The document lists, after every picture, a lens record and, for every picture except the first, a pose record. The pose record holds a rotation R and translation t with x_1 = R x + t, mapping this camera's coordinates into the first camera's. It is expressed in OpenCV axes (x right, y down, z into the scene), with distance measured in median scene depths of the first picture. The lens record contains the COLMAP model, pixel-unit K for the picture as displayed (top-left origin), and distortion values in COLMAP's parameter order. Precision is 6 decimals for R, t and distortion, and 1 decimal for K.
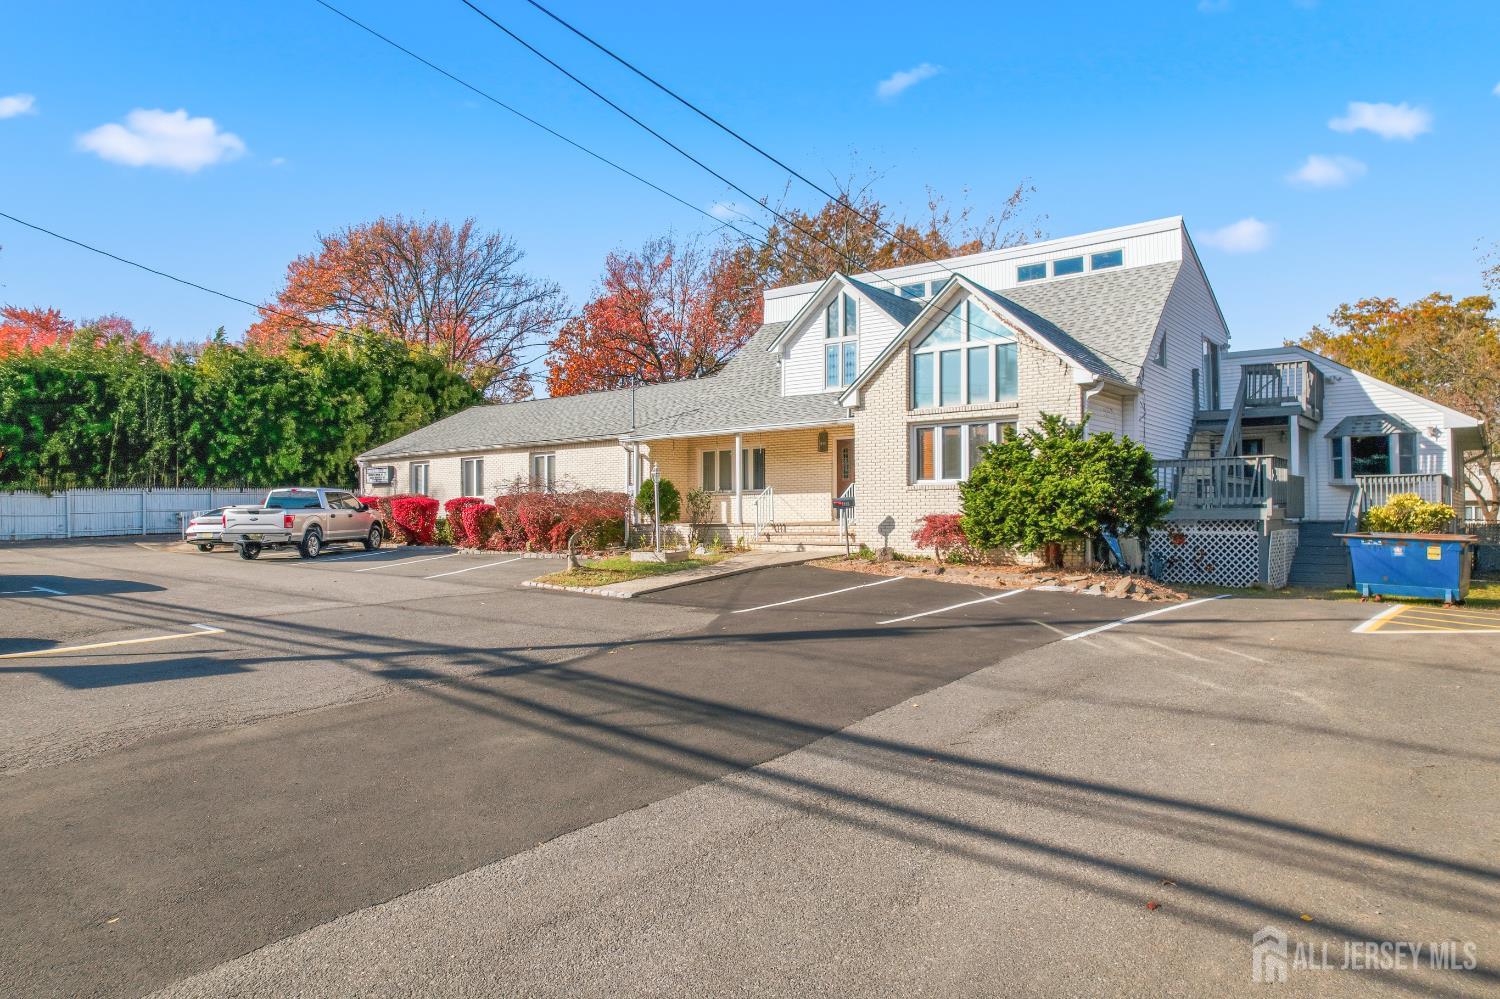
lens RADIAL K [[935.9, 0, 750.0], [0, 935.9, 499.5], [0, 0, 1]] dist [-0.103169, 0.000267]
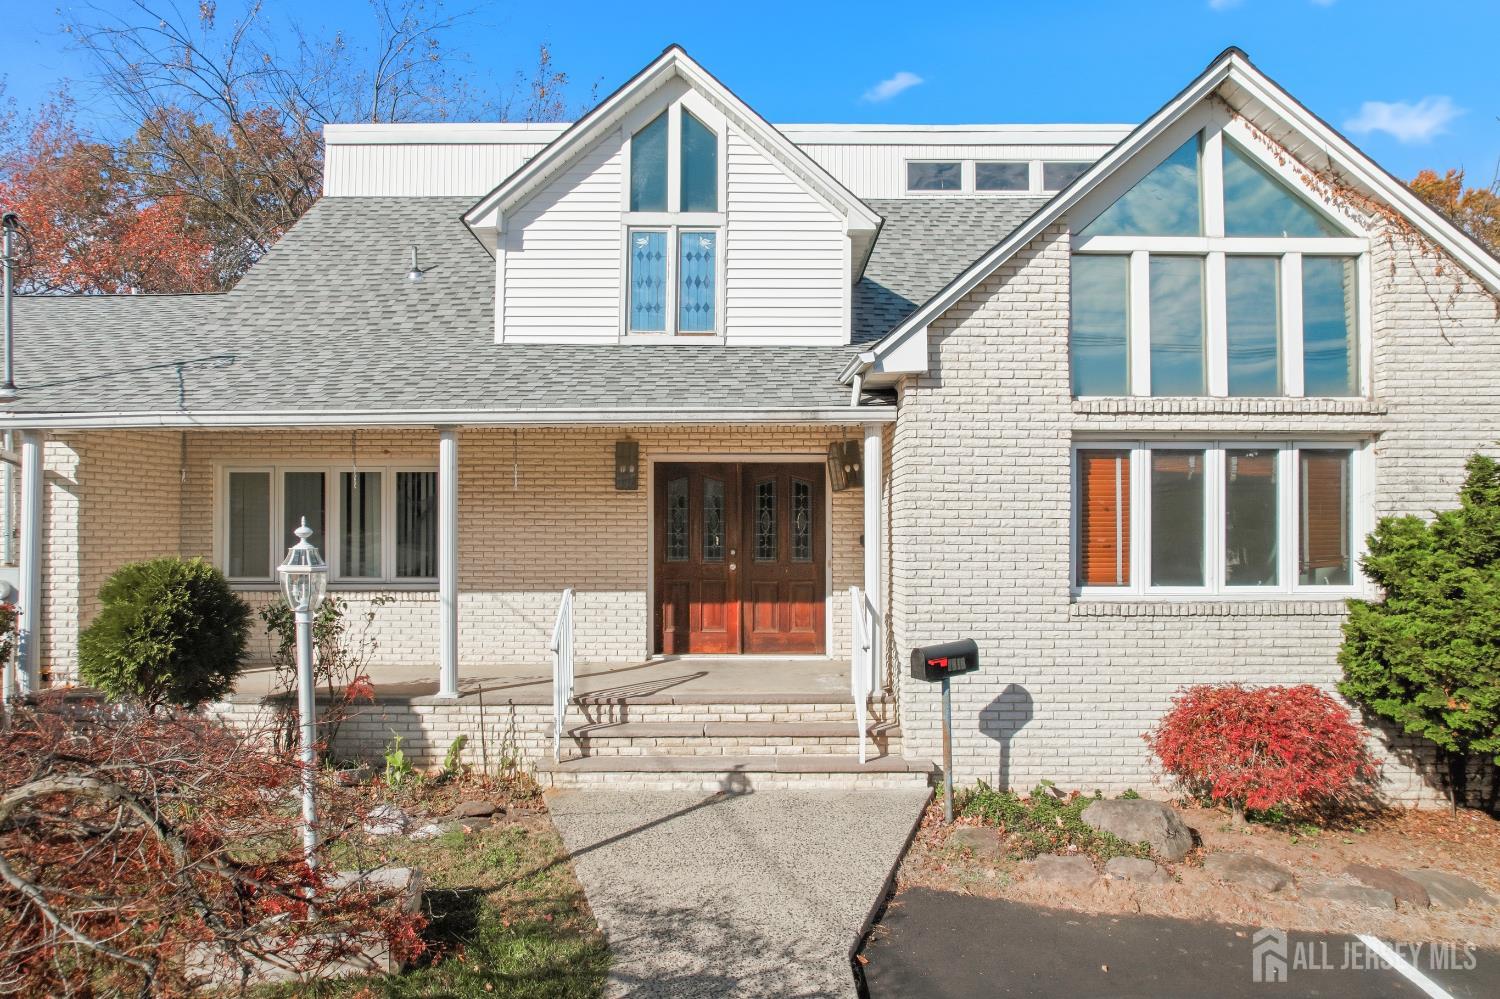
lens RADIAL K [[947.4, 0, 748.3], [0, 947.4, 541.1], [0, 0, 1]] dist [-0.033320, -0.000049]
pose [[0.784645, 0.004463, 0.619929, -0.135347], [-0.013921, 0.999849, 0.010422, -0.034120], [-0.619789, -0.016807, 0.784588, 0.651028]]
